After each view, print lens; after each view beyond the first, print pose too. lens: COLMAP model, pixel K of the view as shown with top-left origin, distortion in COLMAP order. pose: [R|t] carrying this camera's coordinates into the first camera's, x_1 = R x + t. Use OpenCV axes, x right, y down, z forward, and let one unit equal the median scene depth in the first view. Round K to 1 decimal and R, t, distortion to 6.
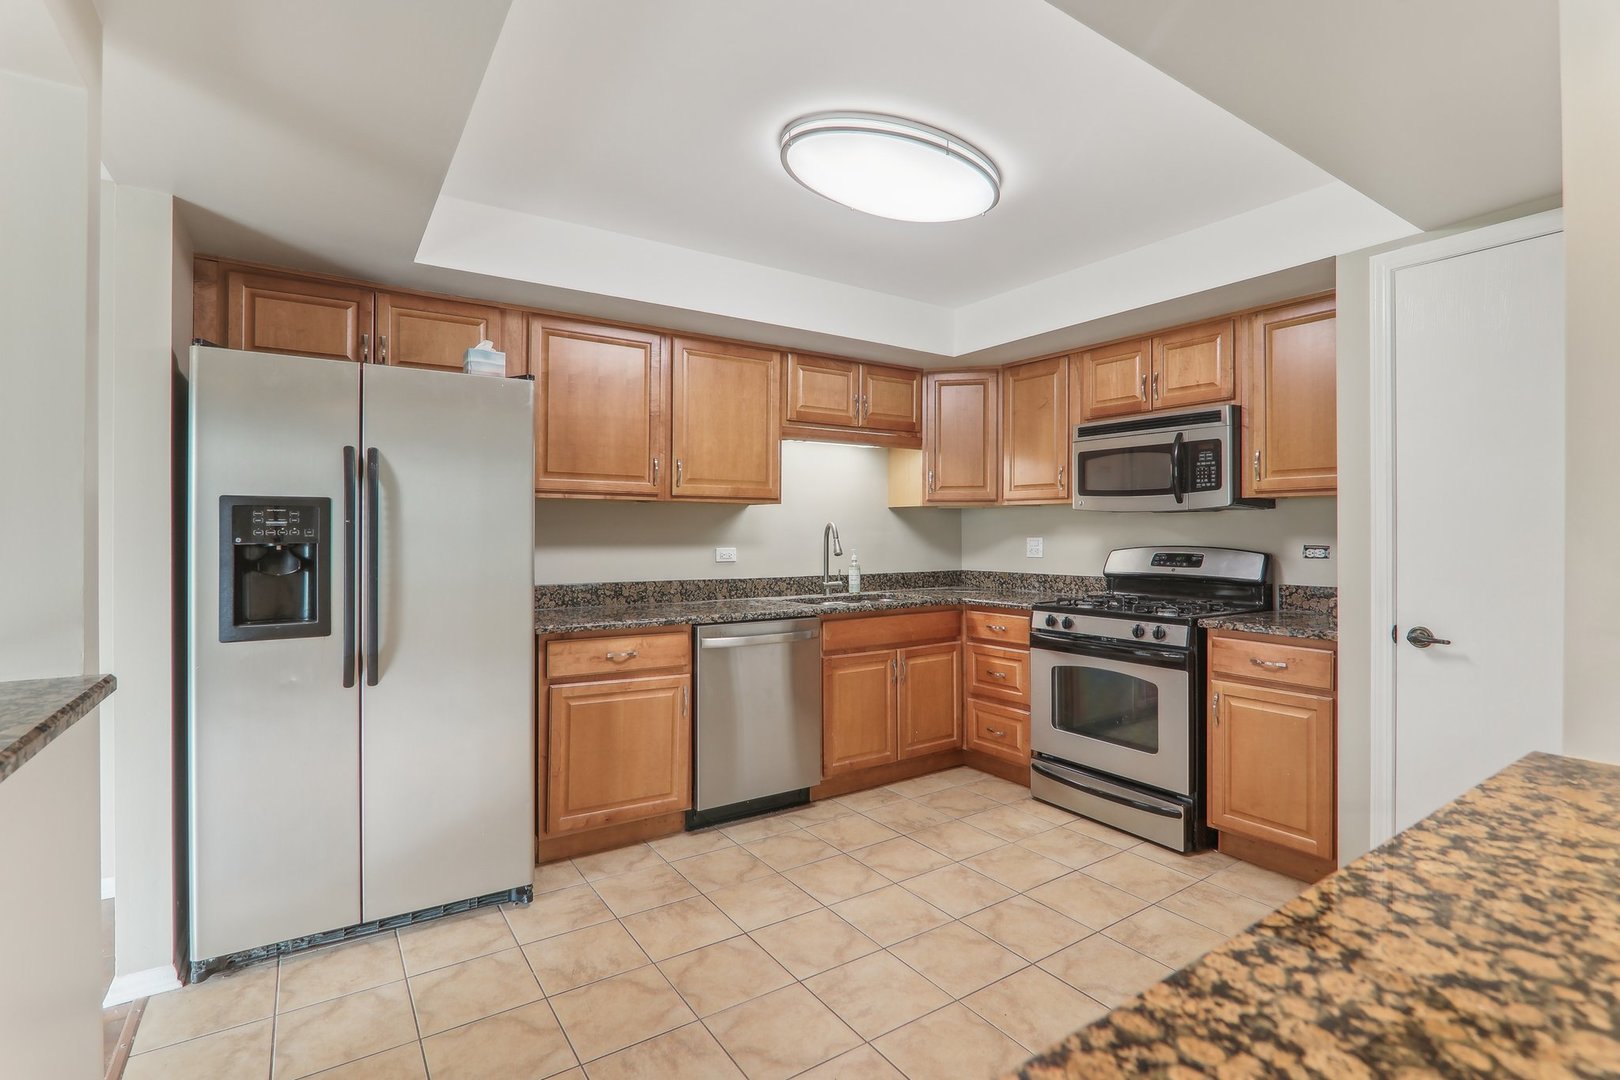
lens RADIAL K [[761.9, 0, 782.5], [0, 761.9, 528.9], [0, 0, 1]] dist [-0.011436, -0.000444]
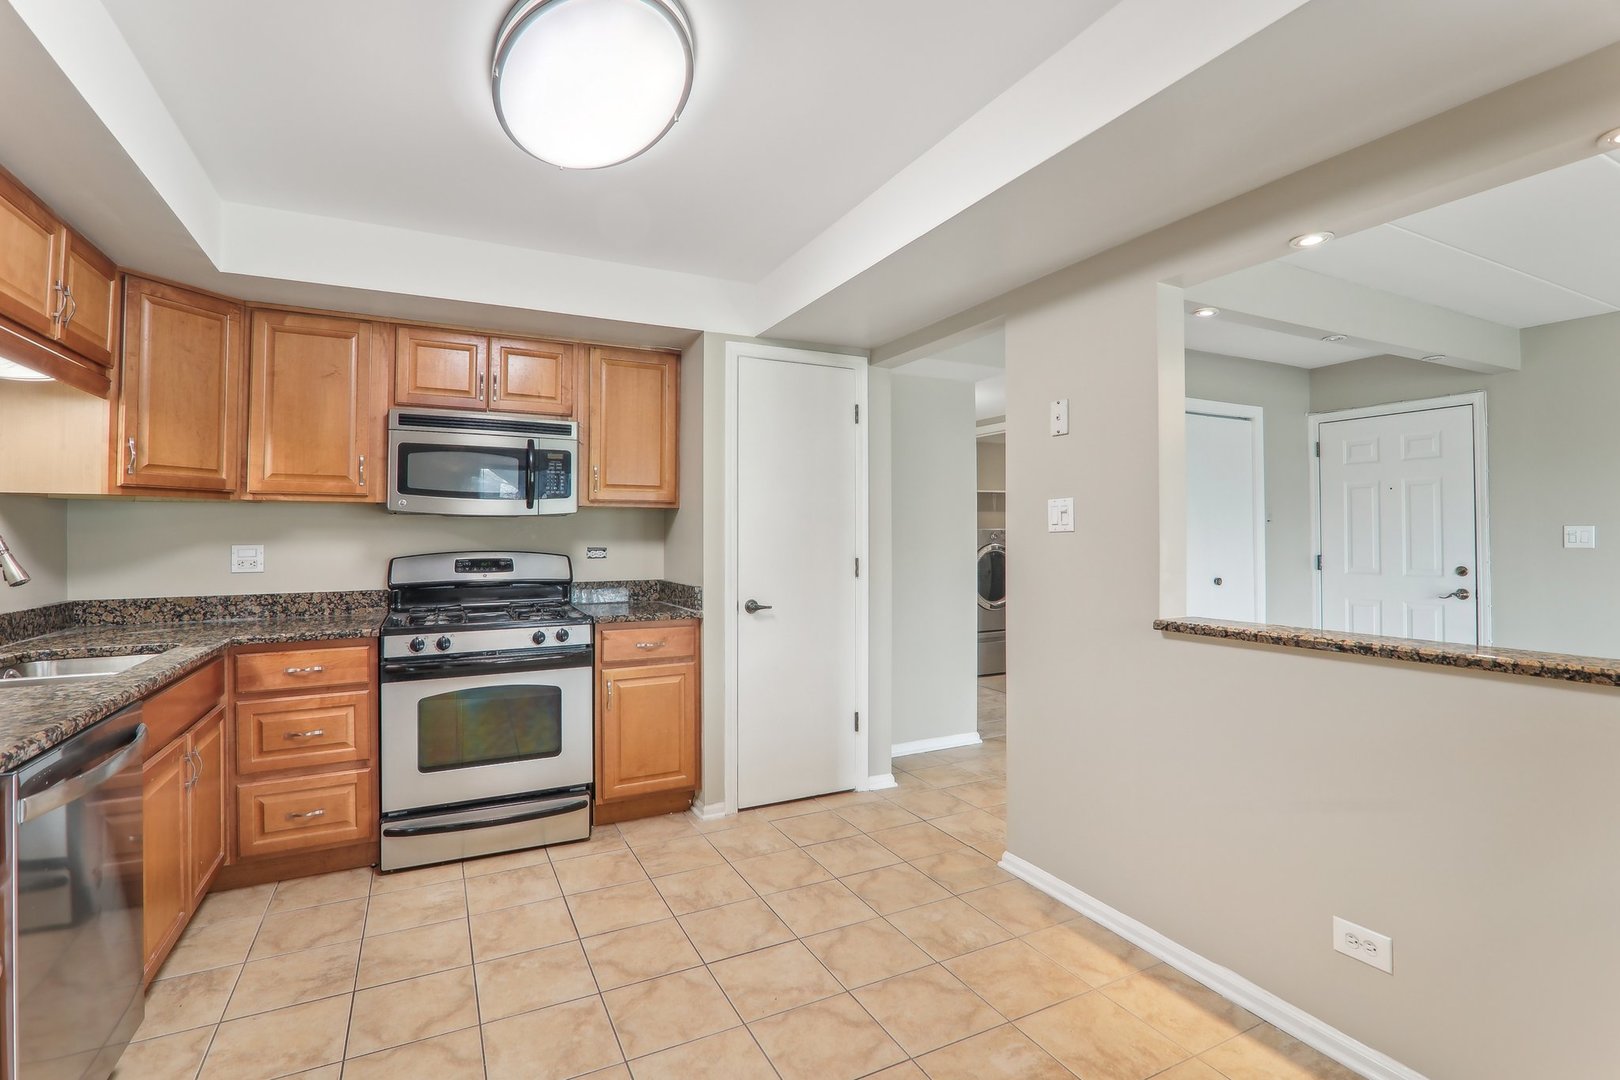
lens RADIAL K [[761.9, 0, 824.7], [0, 761.9, 525.5], [0, 0, 1]] dist [-0.011436, -0.000444]
pose [[0.081244, 0.013589, 0.996602, -0.432184], [-0.001327, 0.999908, -0.013526, 0.002088], [-0.996693, -0.000224, 0.081255, 0.489055]]
